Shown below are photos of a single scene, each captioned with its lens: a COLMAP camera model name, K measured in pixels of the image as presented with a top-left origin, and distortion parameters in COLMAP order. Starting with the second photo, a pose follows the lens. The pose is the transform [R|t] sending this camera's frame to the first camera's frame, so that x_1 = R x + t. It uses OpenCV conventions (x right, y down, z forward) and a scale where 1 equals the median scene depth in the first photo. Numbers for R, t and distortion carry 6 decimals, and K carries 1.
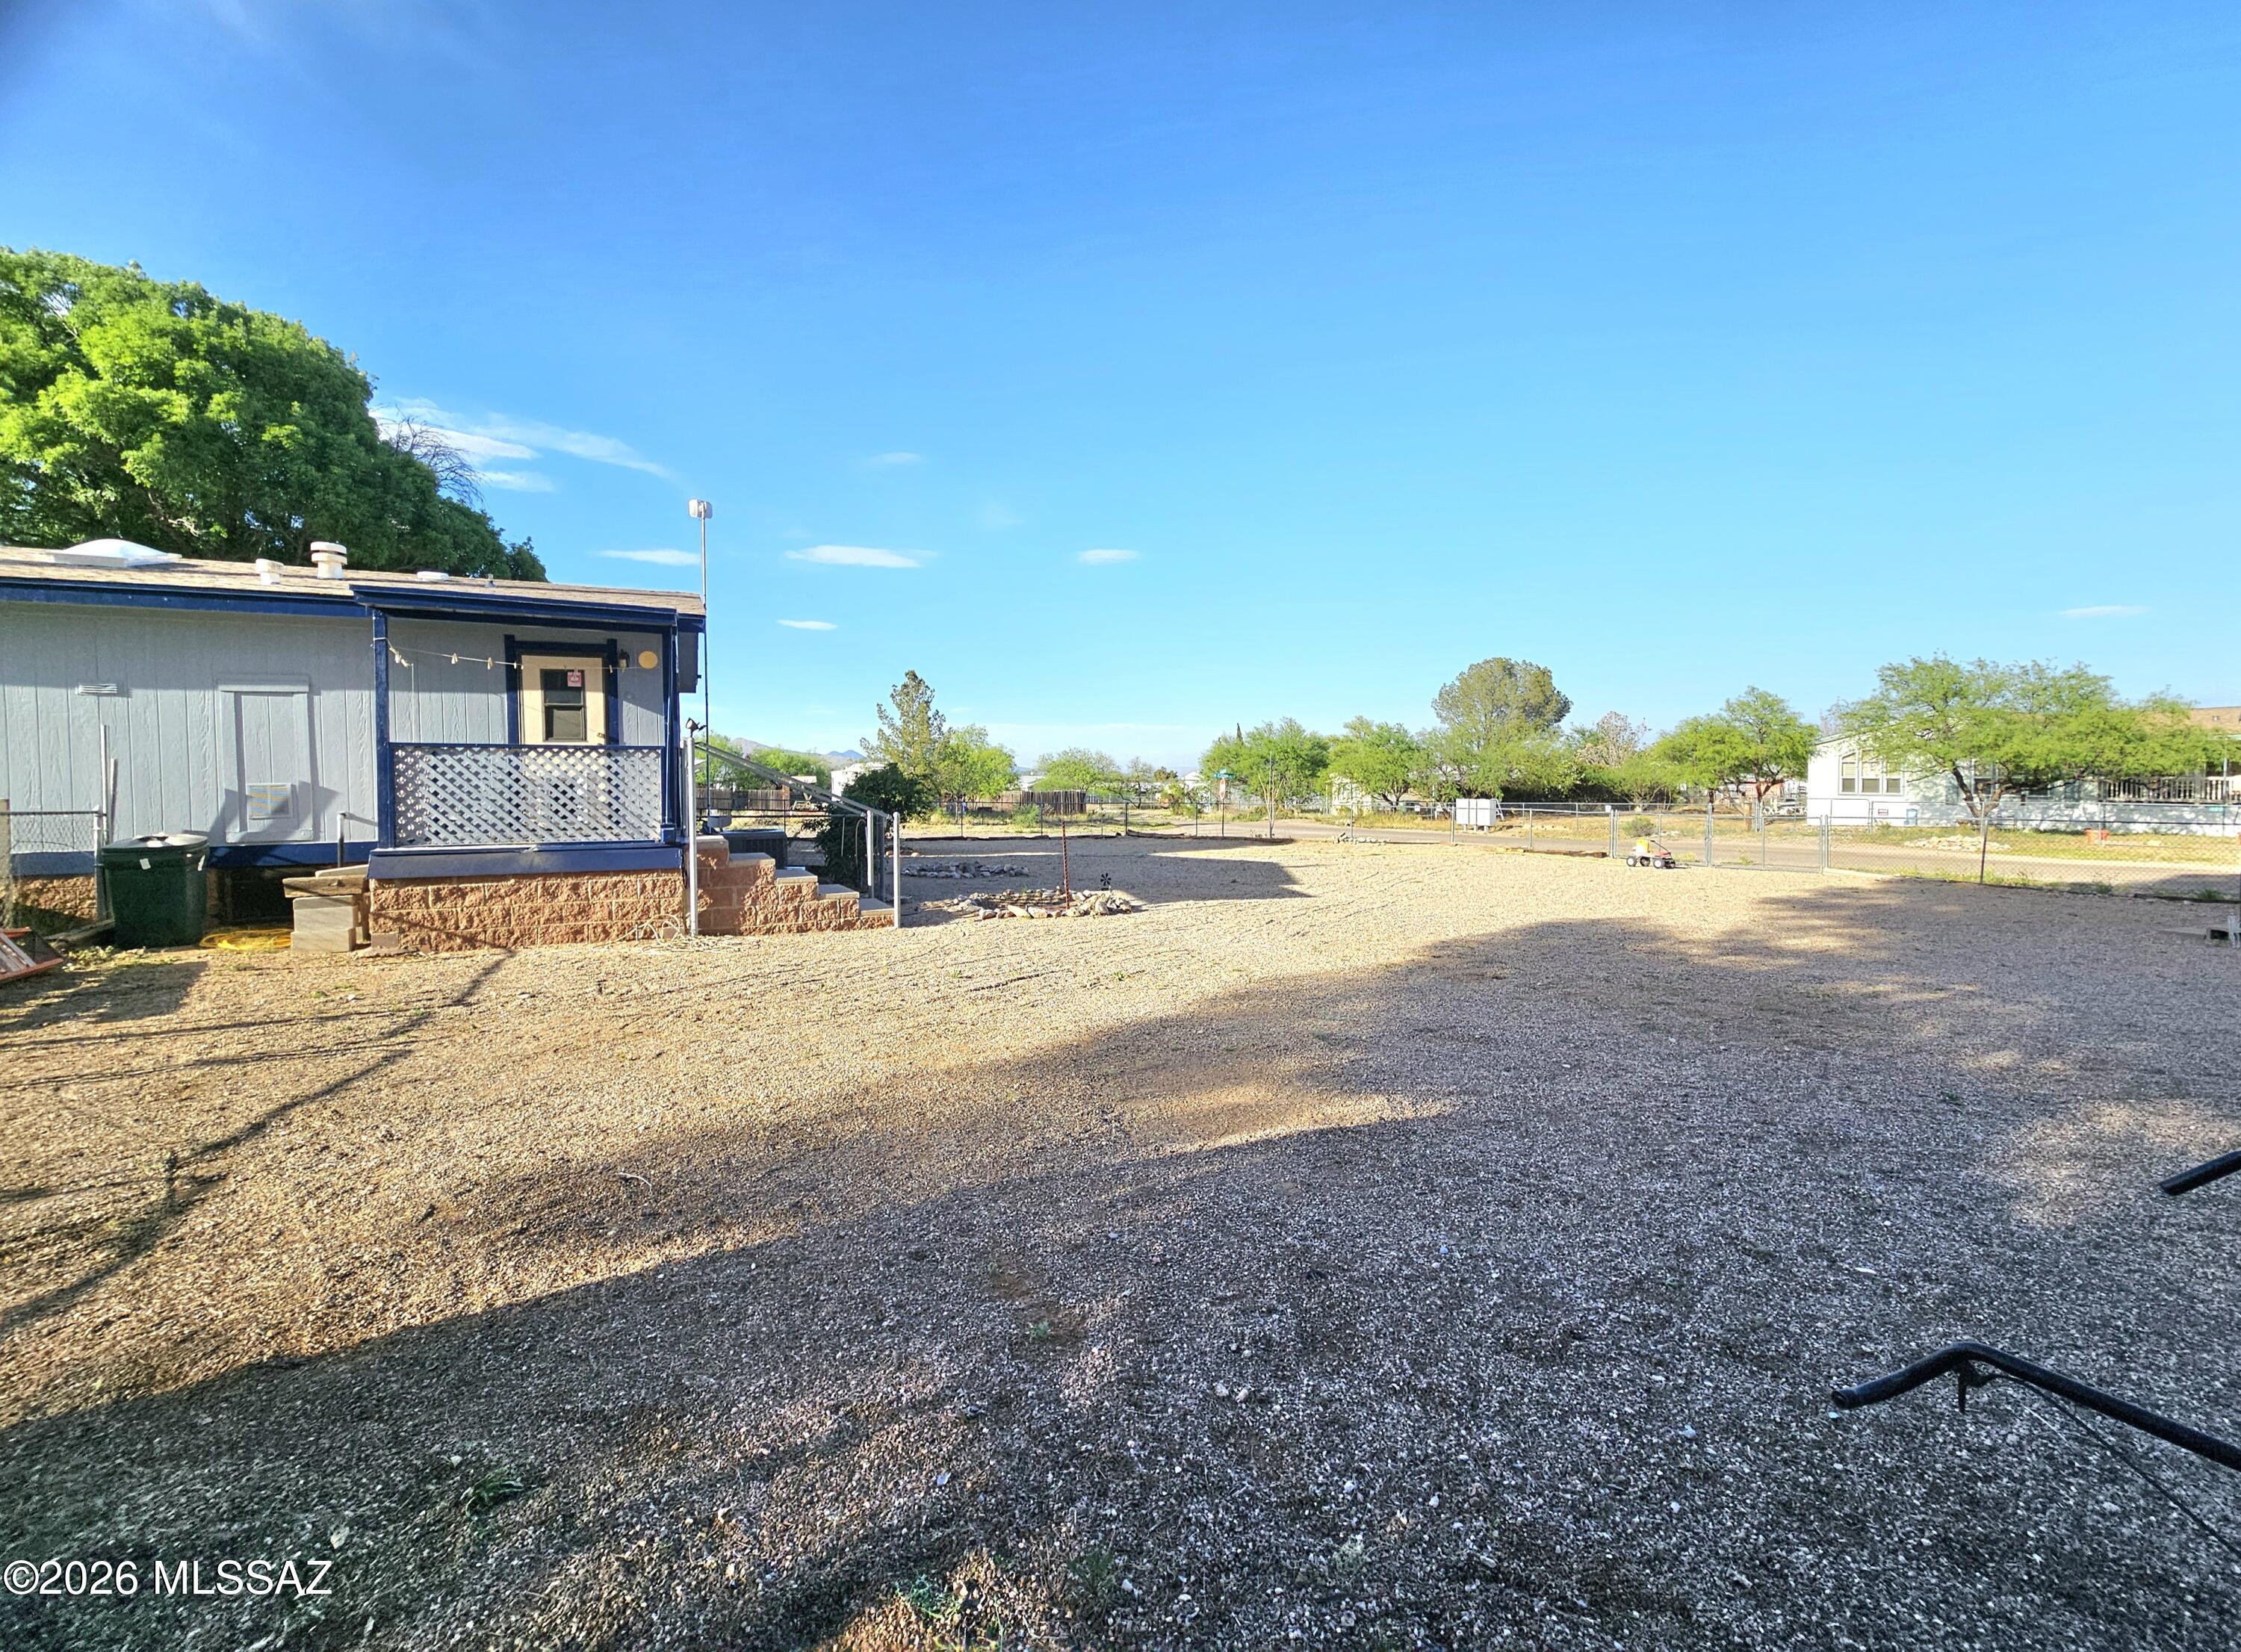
lens RADIAL K [[915.9, 0, 1090.3], [0, 915.9, 810.6], [0, 0, 1]] dist [0.021756, -0.007001]
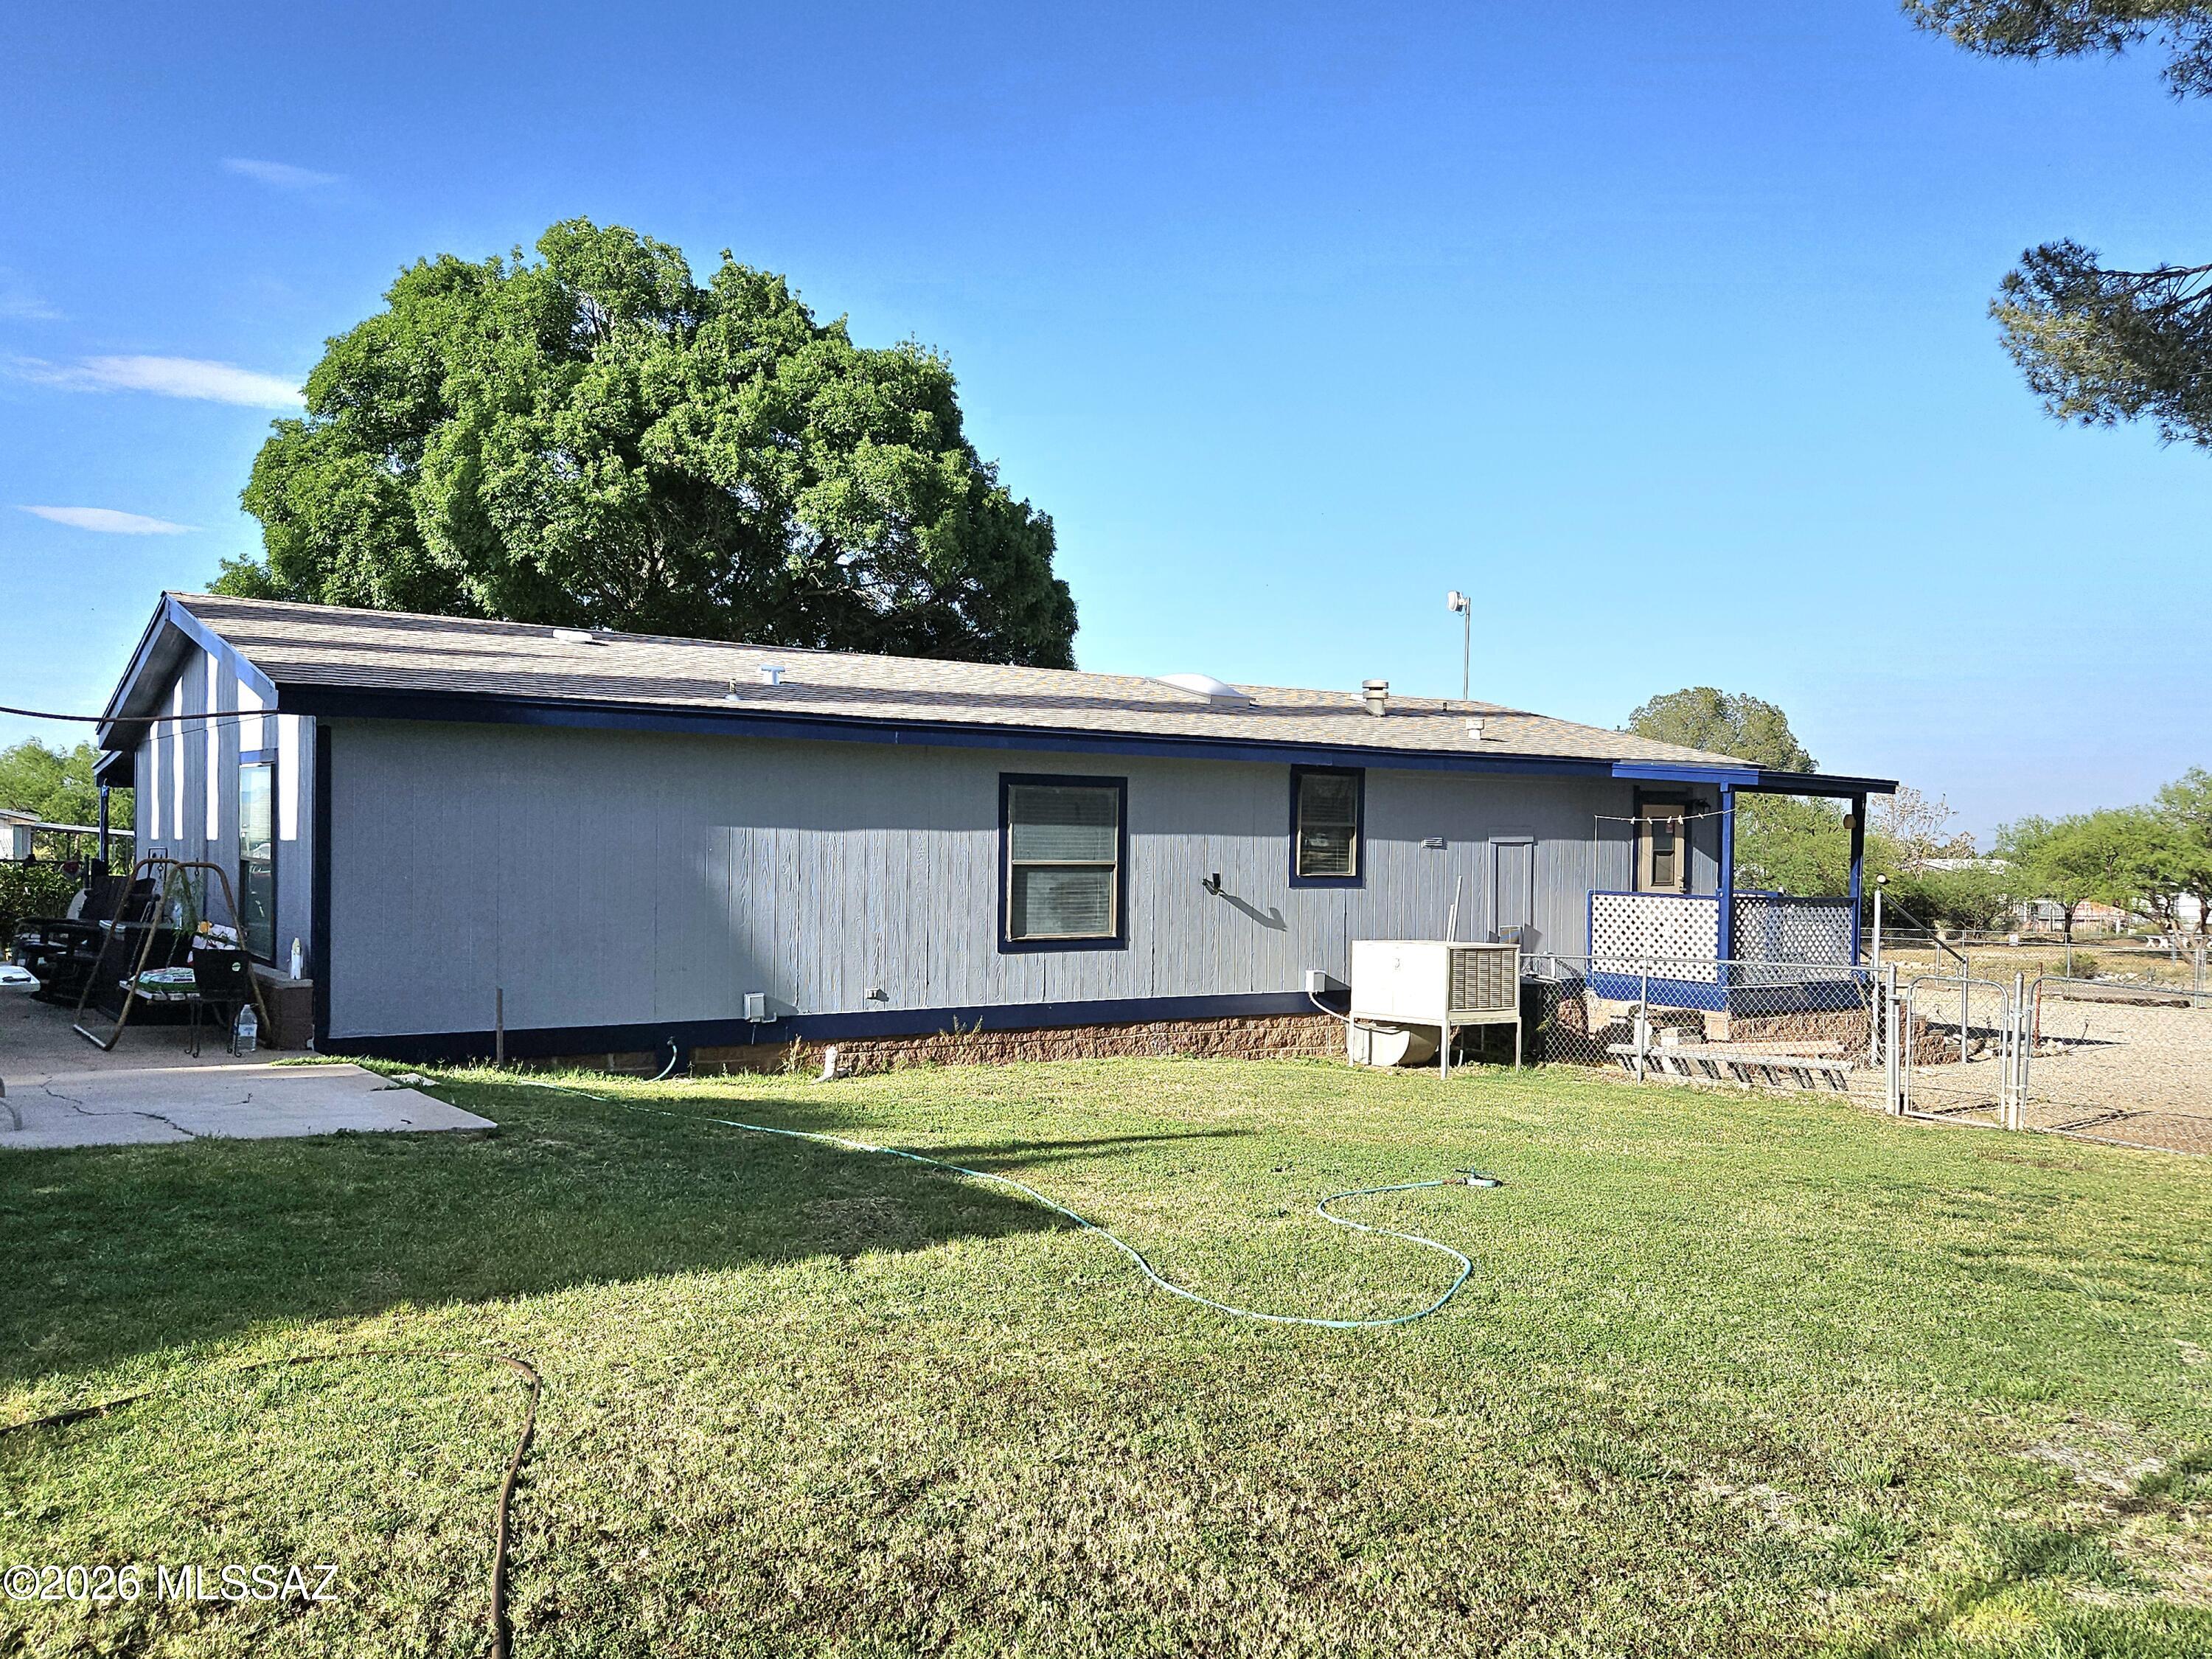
lens RADIAL K [[1783.1, 0, 1105.7], [0, 1783.1, 861.8], [0, 0, 1]] dist [0.073097, -0.058779]
pose [[0.982759, 0.014053, 0.184358, -1.730046], [-0.007014, 0.999223, -0.038774, -0.018765], [-0.184760, 0.036813, 0.982094, -0.983706]]
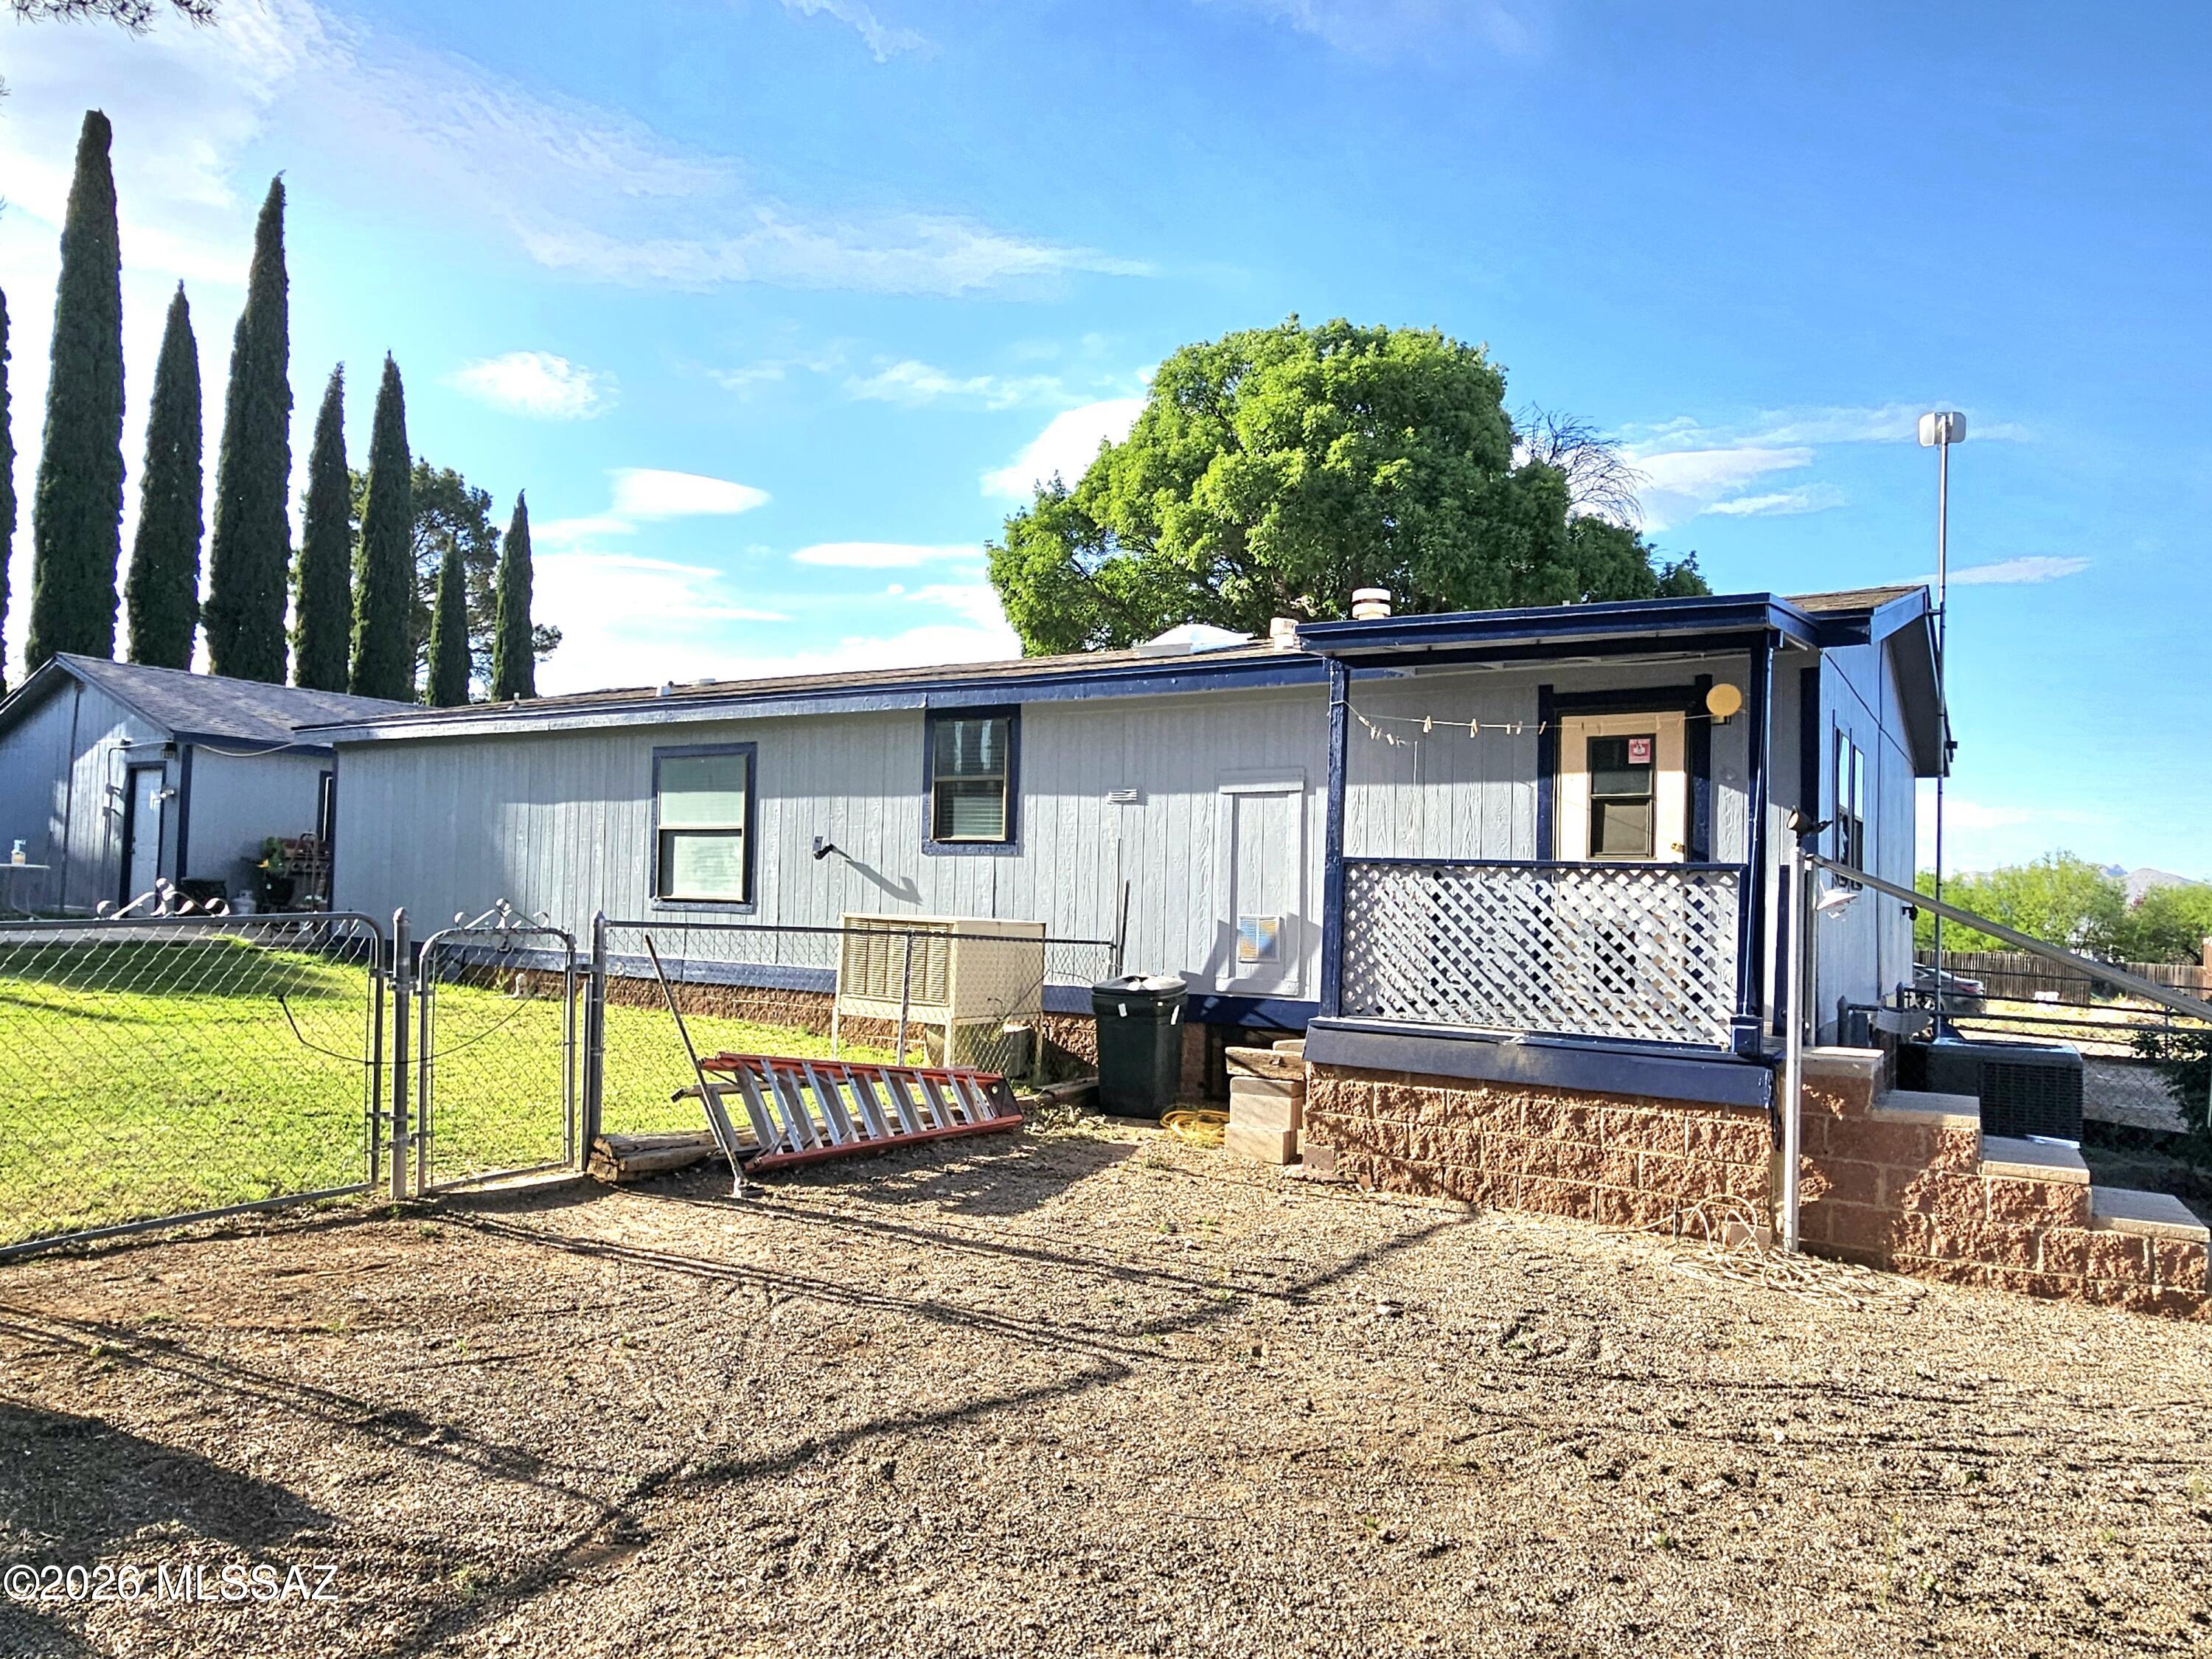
lens RADIAL K [[1447.7, 0, 1106.0], [0, 1447.7, 829.5], [0, 0, 1]] dist [-0.000478, 0.001998]
pose [[0.551630, -0.018675, -0.833880, 0.015640], [-0.067573, 0.995463, -0.066995, -0.011146], [0.831347, 0.093304, 0.547865, 0.254641]]
